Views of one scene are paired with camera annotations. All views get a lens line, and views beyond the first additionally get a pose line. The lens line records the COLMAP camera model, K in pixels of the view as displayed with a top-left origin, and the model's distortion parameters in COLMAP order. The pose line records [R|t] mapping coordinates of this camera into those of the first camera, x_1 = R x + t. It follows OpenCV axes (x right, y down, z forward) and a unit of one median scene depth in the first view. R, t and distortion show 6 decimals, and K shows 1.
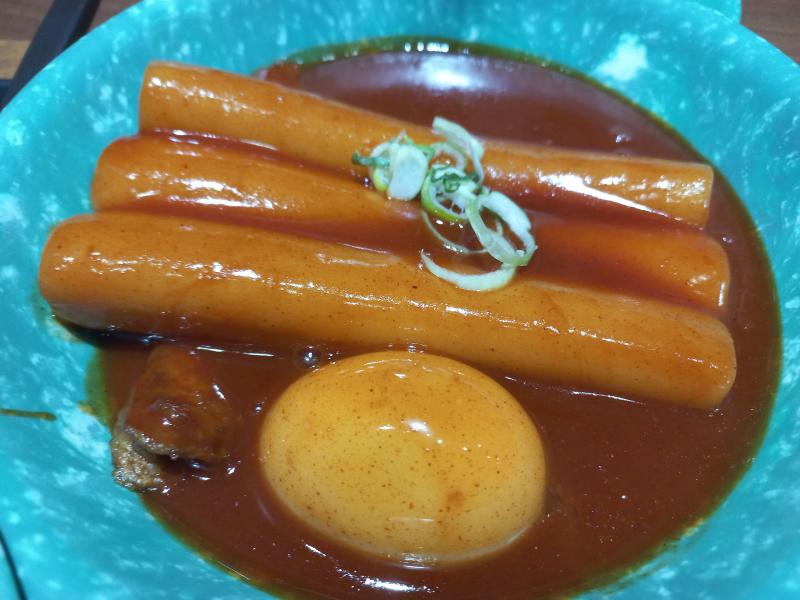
lens RADIAL K [[590.6, 0, 400.0], [0, 590.6, 300.0], [0, 0, 1]] dist [0.026633, -0.000210]
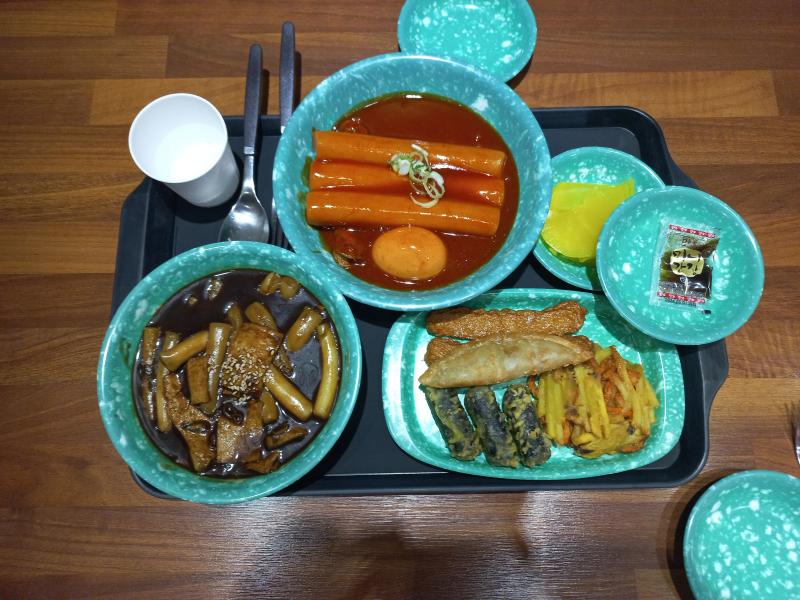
lens RADIAL K [[590.6, 0, 400.0], [0, 590.6, 300.0], [0, 0, 1]] dist [0.026633, -0.000210]
pose [[0.996765, -0.077964, 0.019498, -0.124051], [0.066533, 0.936633, 0.343937, -0.625085], [-0.045077, -0.341527, 0.938790, -2.149317]]
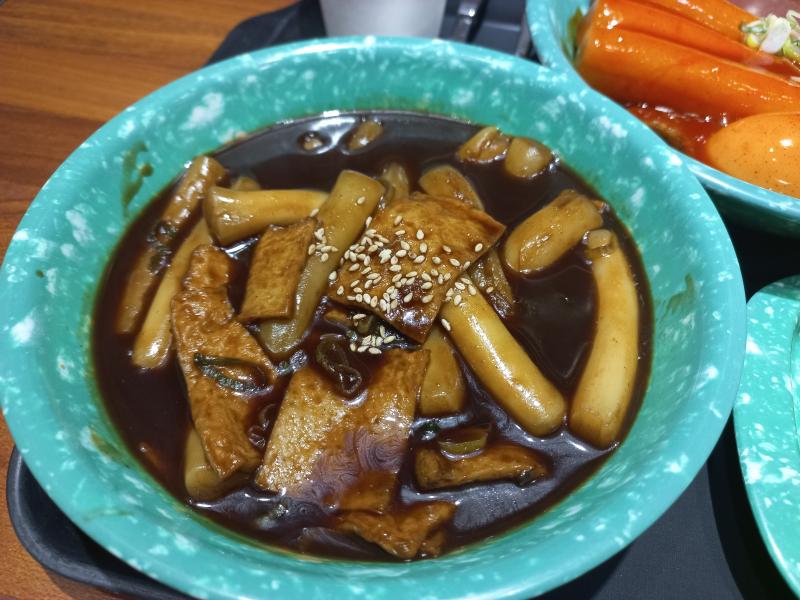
lens RADIAL K [[590.9, 0, 400.0], [0, 590.9, 300.0], [0, 0, 1]] dist [0.002680, -0.002400]
pose [[0.984341, 0.163177, -0.066678, -0.755906], [-0.165750, 0.985545, -0.035033, 0.710300], [0.059997, 0.045536, 0.997159, -0.640388]]
